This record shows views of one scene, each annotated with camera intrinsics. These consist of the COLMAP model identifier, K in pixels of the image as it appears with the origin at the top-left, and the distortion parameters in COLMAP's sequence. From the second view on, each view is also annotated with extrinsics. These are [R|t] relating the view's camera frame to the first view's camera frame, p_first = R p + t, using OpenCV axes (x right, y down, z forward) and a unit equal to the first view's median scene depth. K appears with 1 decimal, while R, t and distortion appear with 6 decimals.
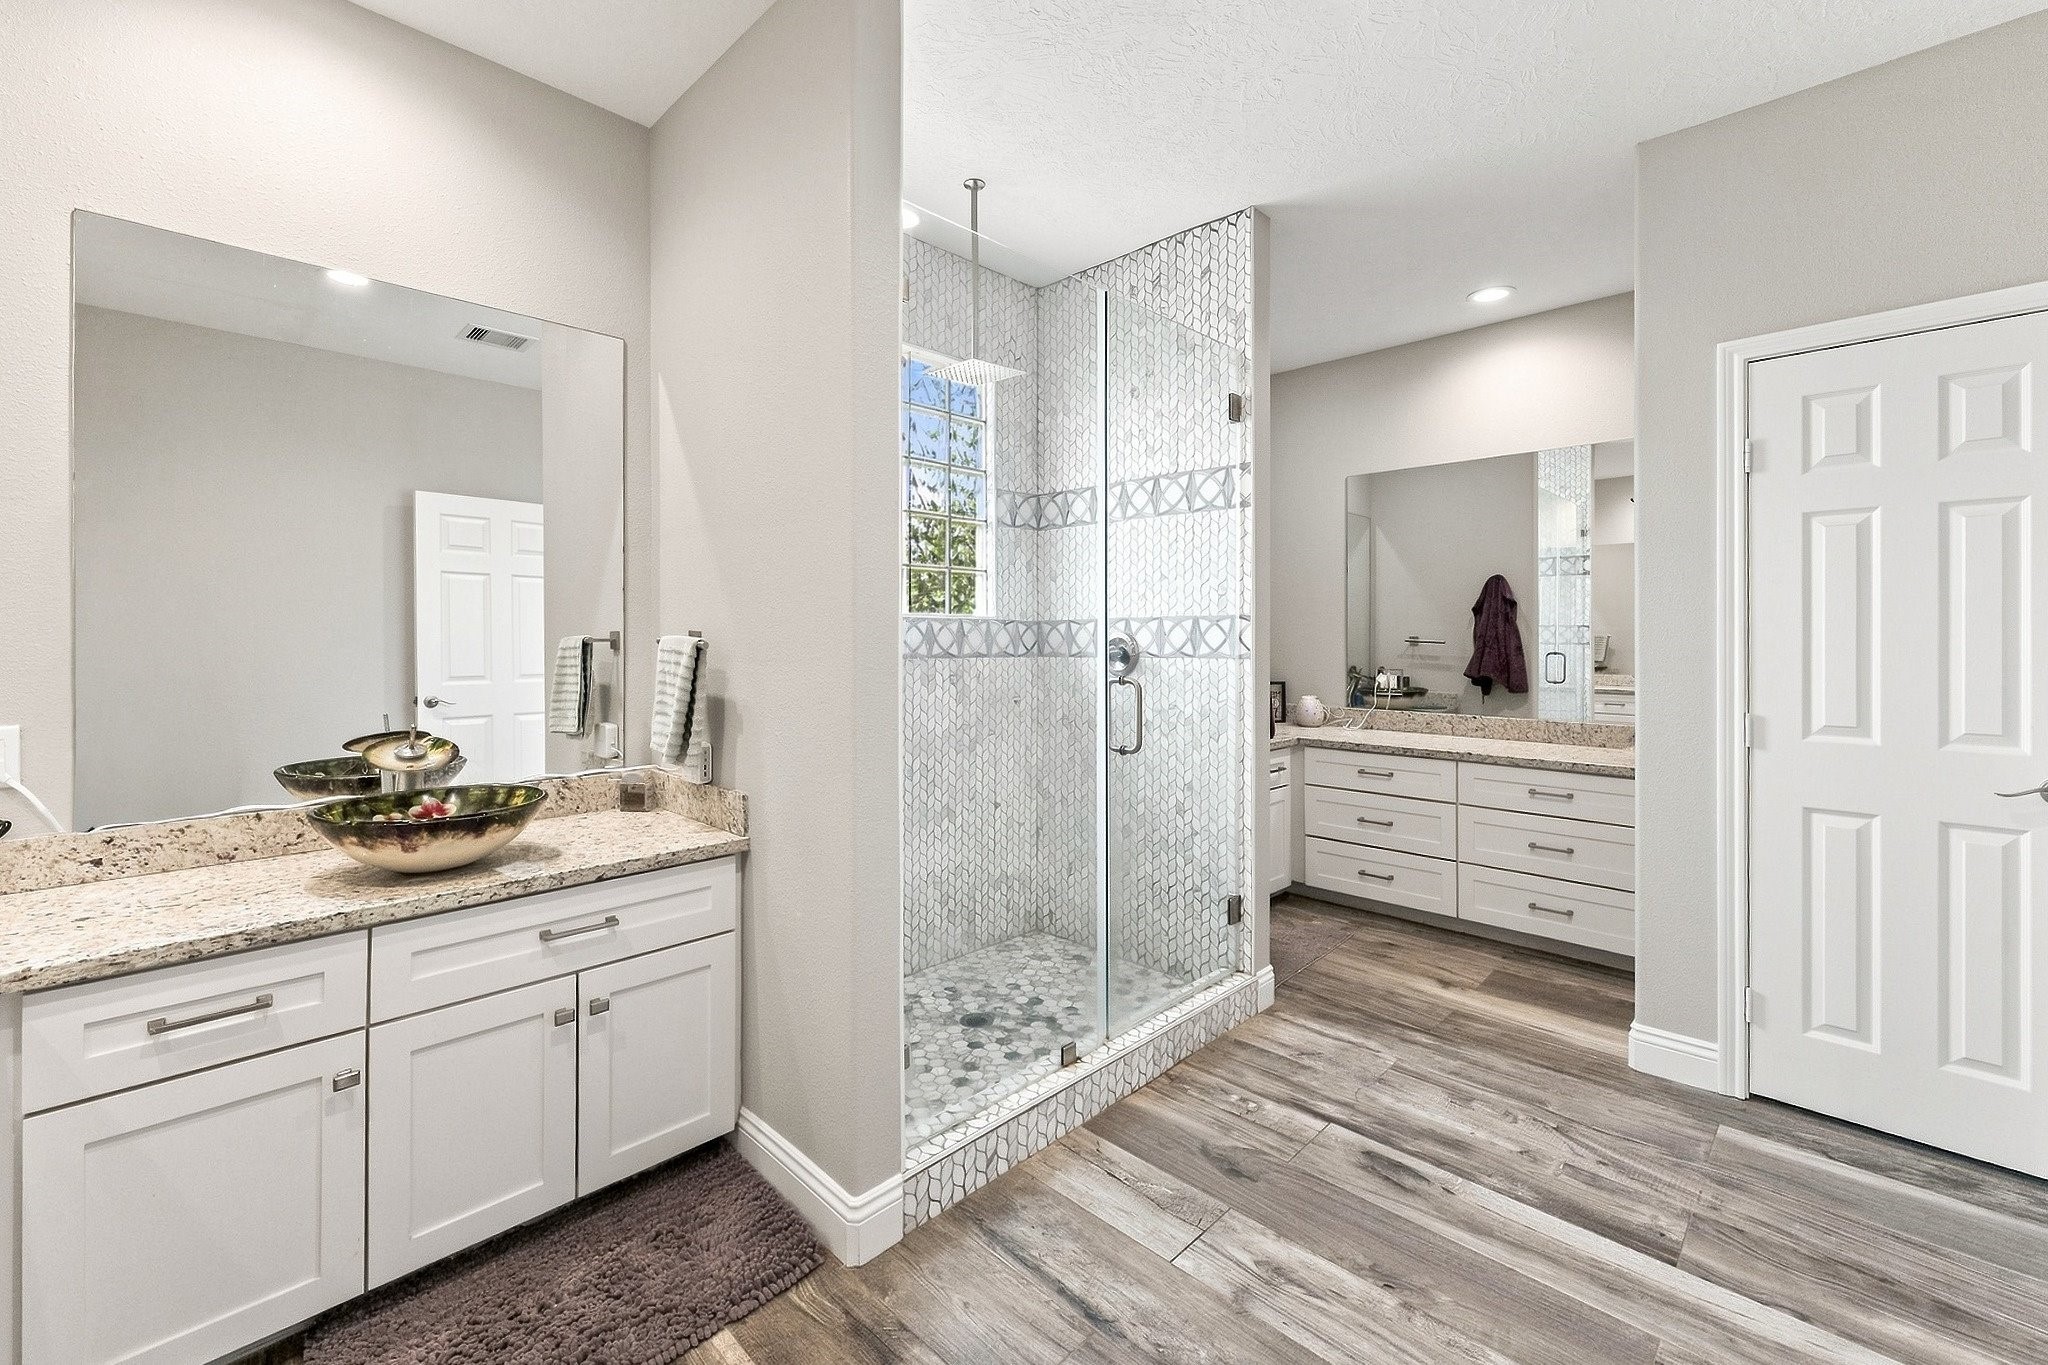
lens RADIAL K [[840.2, 0, 1023.6], [0, 840.2, 645.0], [0, 0, 1]] dist [0.001012, -0.000062]
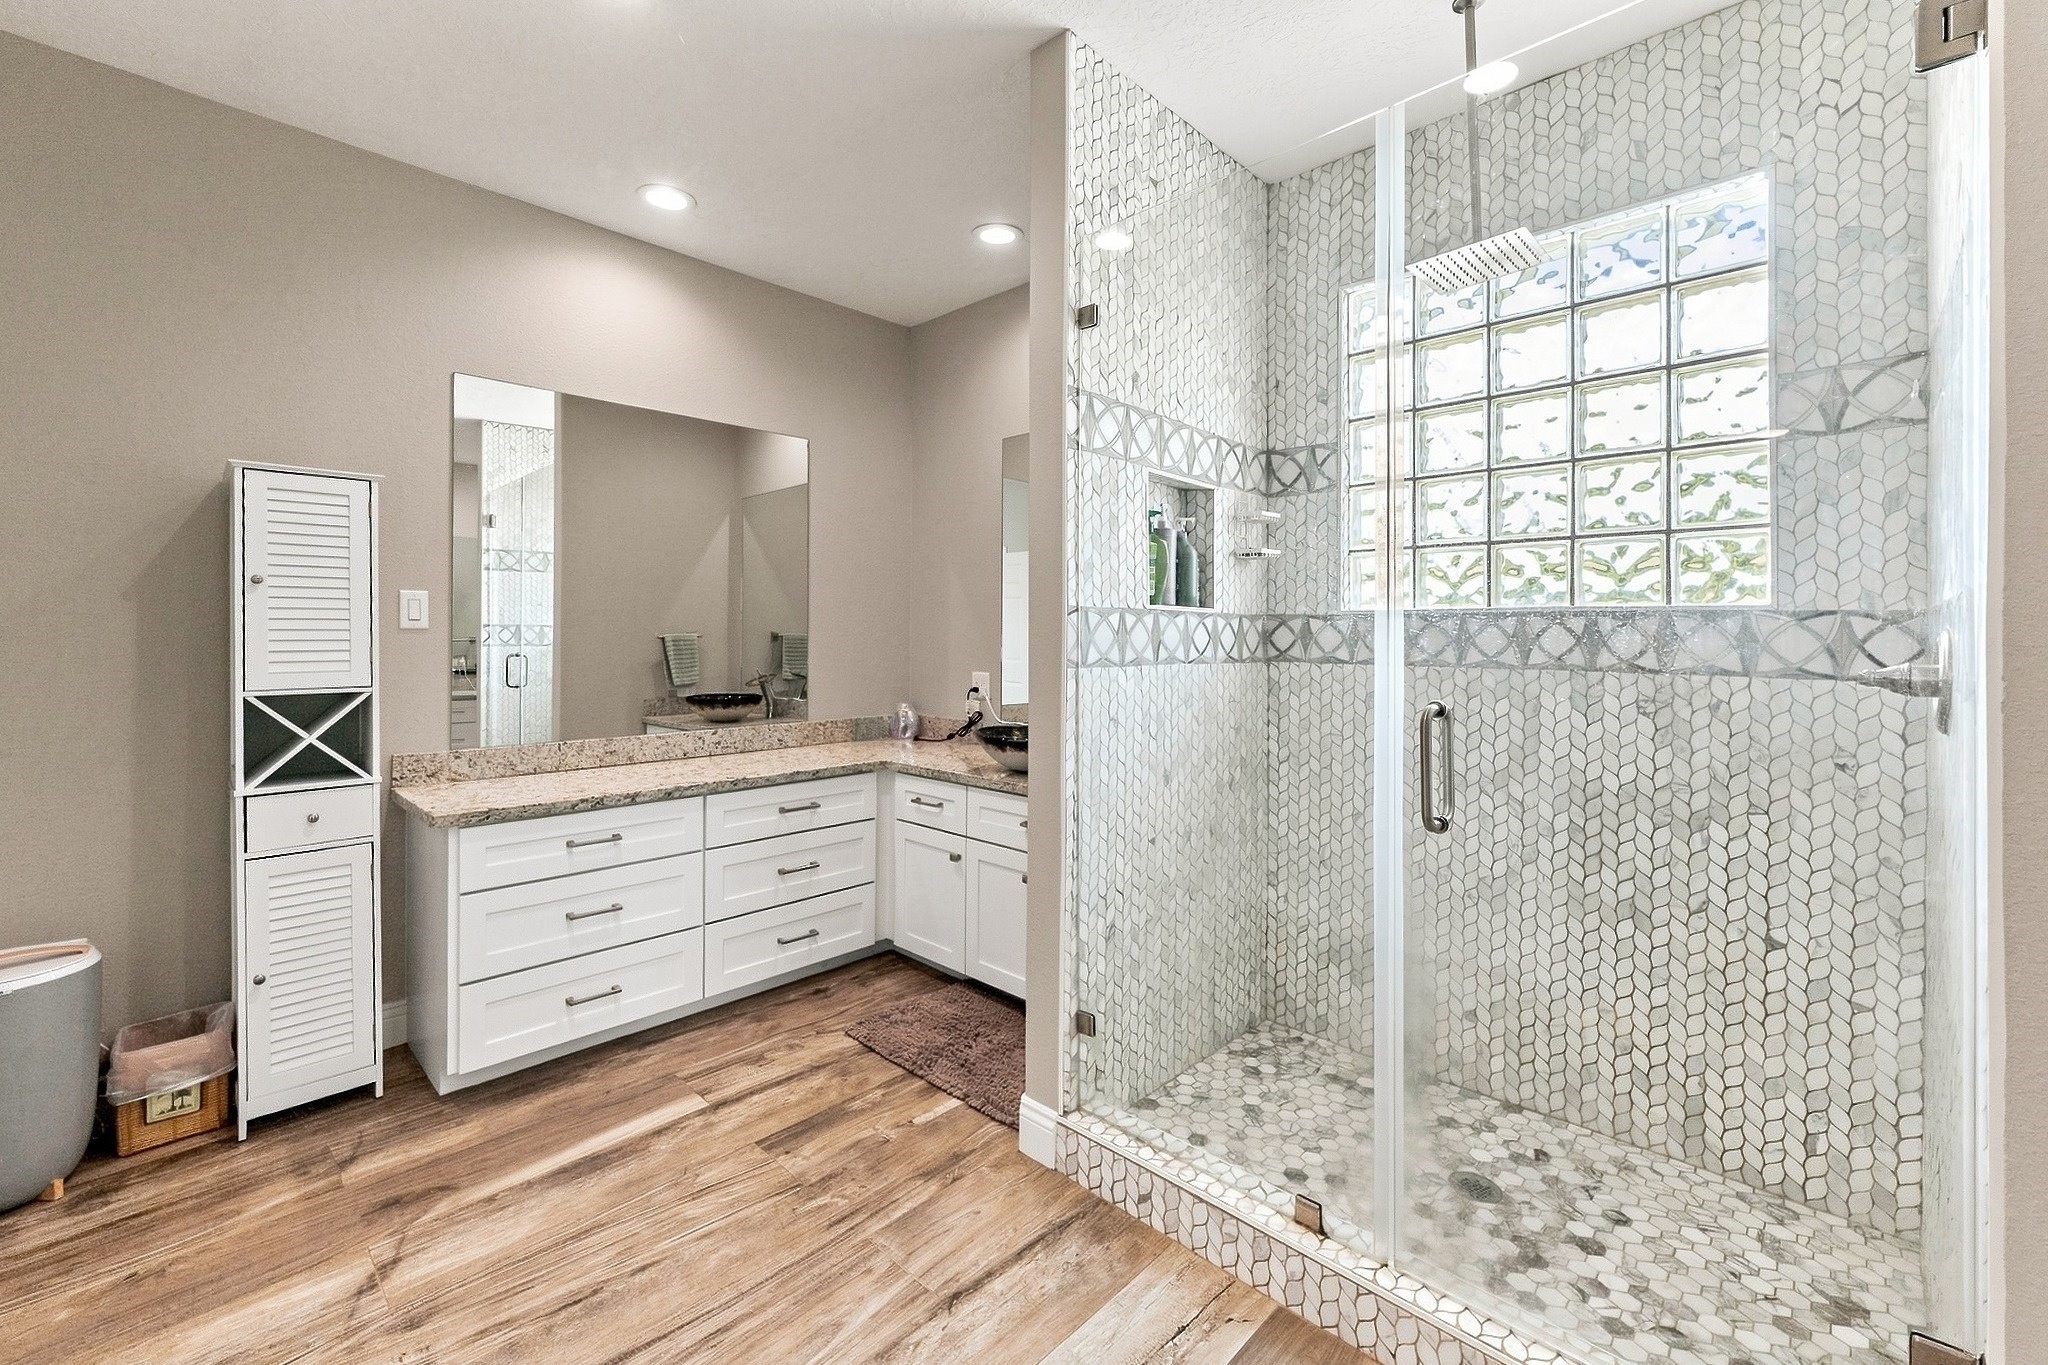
lens RADIAL K [[840.2, 0, 1023.6], [0, 840.2, 645.0], [0, 0, 1]] dist [0.001012, -0.000062]
pose [[0.012827, 0.008179, -0.999884, 0.626796], [-0.017794, 0.999810, 0.007950, -0.003062], [0.999759, 0.017690, 0.012970, 0.599363]]
